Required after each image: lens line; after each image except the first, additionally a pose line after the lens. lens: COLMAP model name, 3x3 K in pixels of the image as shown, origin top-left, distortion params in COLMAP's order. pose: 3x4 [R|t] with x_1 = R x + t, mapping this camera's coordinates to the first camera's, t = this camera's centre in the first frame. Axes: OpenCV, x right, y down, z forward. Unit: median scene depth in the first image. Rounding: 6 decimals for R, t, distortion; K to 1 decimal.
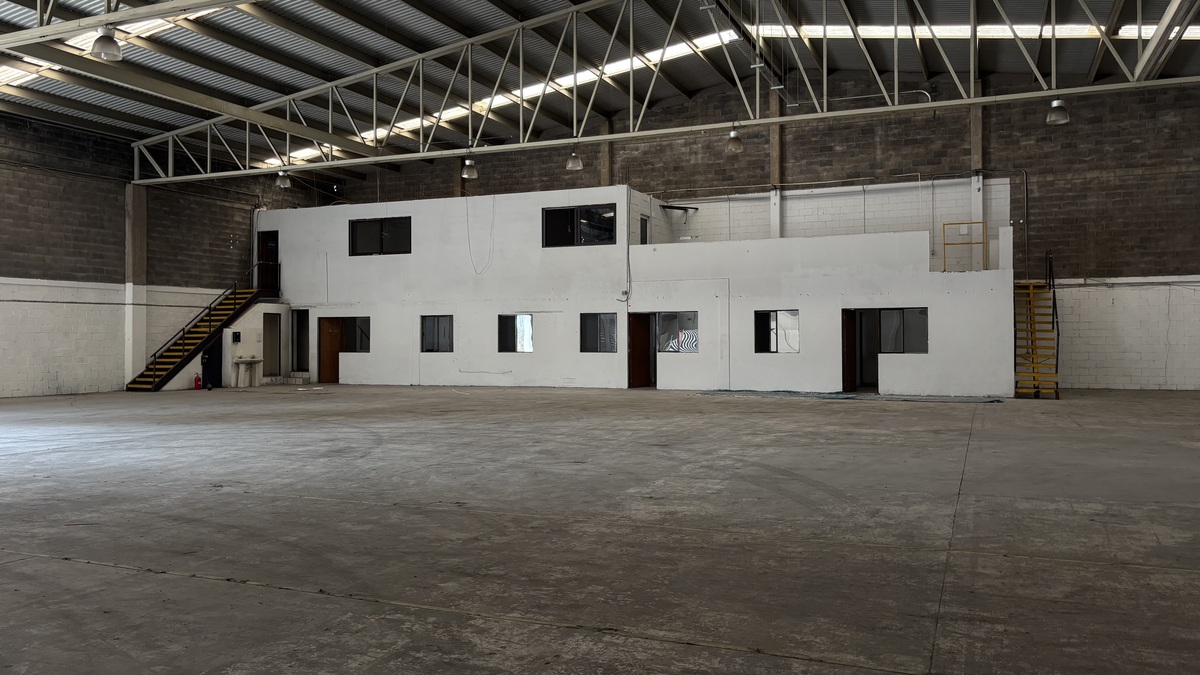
lens RADIAL K [[914.5, 0, 598.2], [0, 914.5, 334.8], [0, 0, 1]] dist [0.026855, -0.000216]
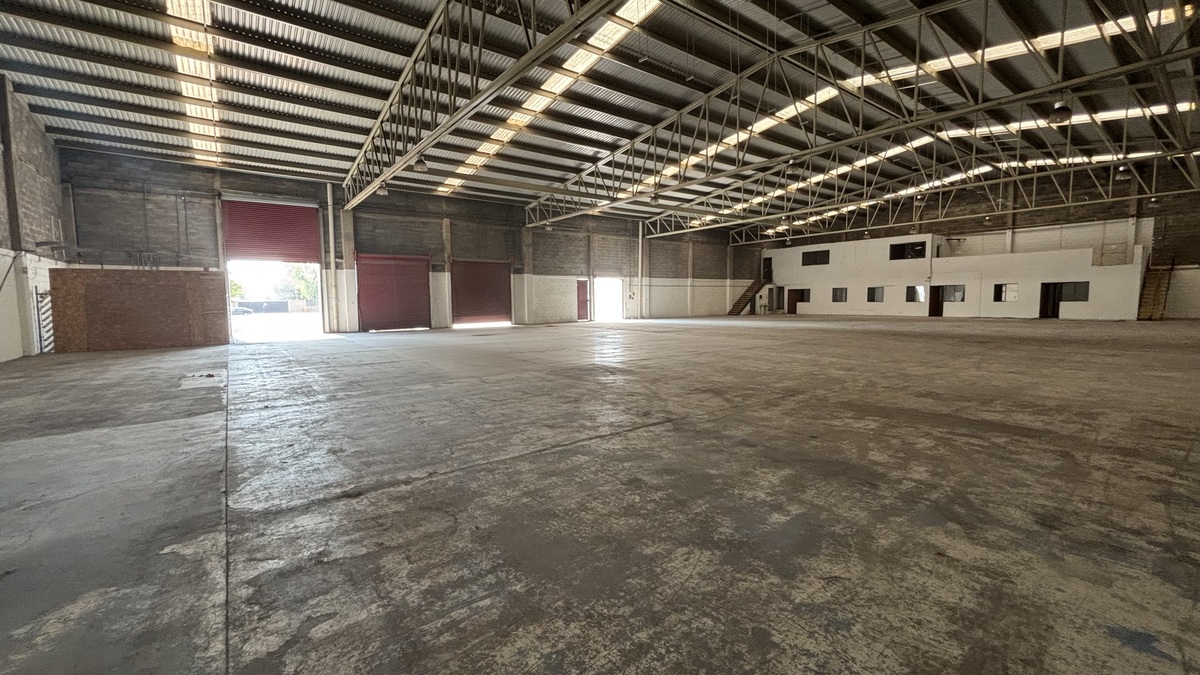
lens RADIAL K [[487.0, 0, 600.8], [0, 487.0, 334.7], [0, 0, 1]] dist [0.003490, 0.001363]
pose [[0.873162, 0.030704, -0.486463, -0.097333], [0.008260, 0.996939, 0.077750, -0.002004], [0.487361, -0.071906, 0.870235, -0.589413]]
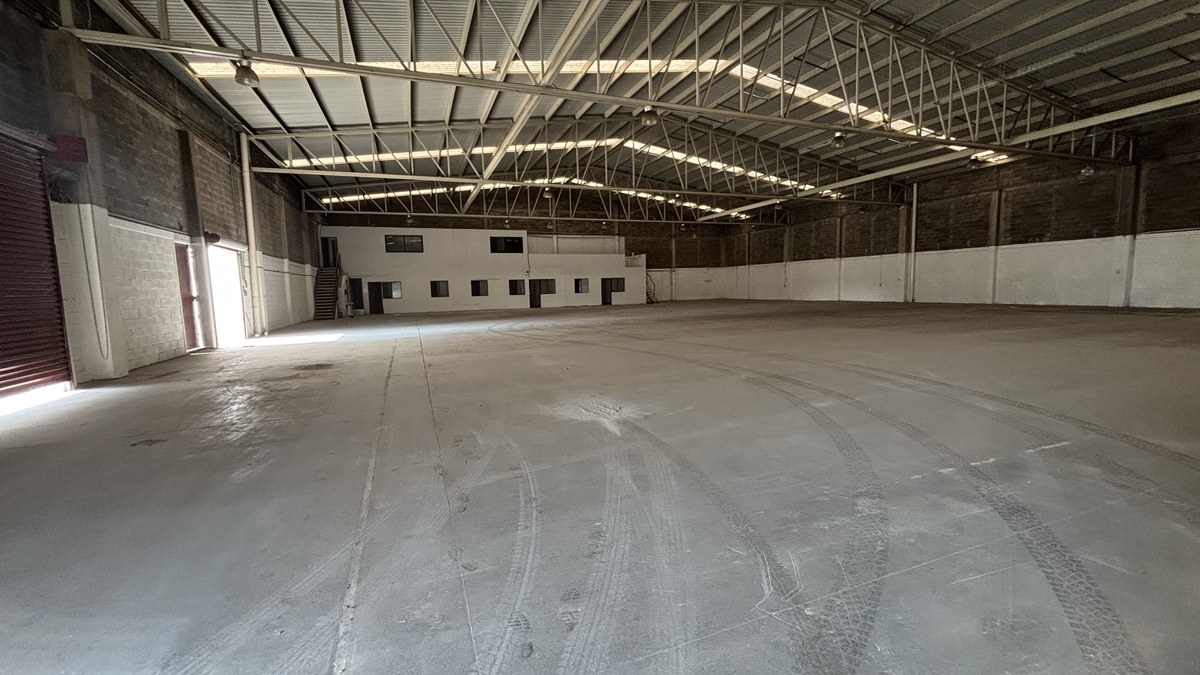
lens RADIAL K [[487.0, 0, 597.4], [0, 487.0, 337.2], [0, 0, 1]] dist [0.003490, 0.001363]
pose [[0.719305, -0.082445, 0.689784, -0.789313], [0.019369, 0.994927, 0.098719, 0.006426], [-0.694424, -0.057649, 0.717253, -0.159289]]
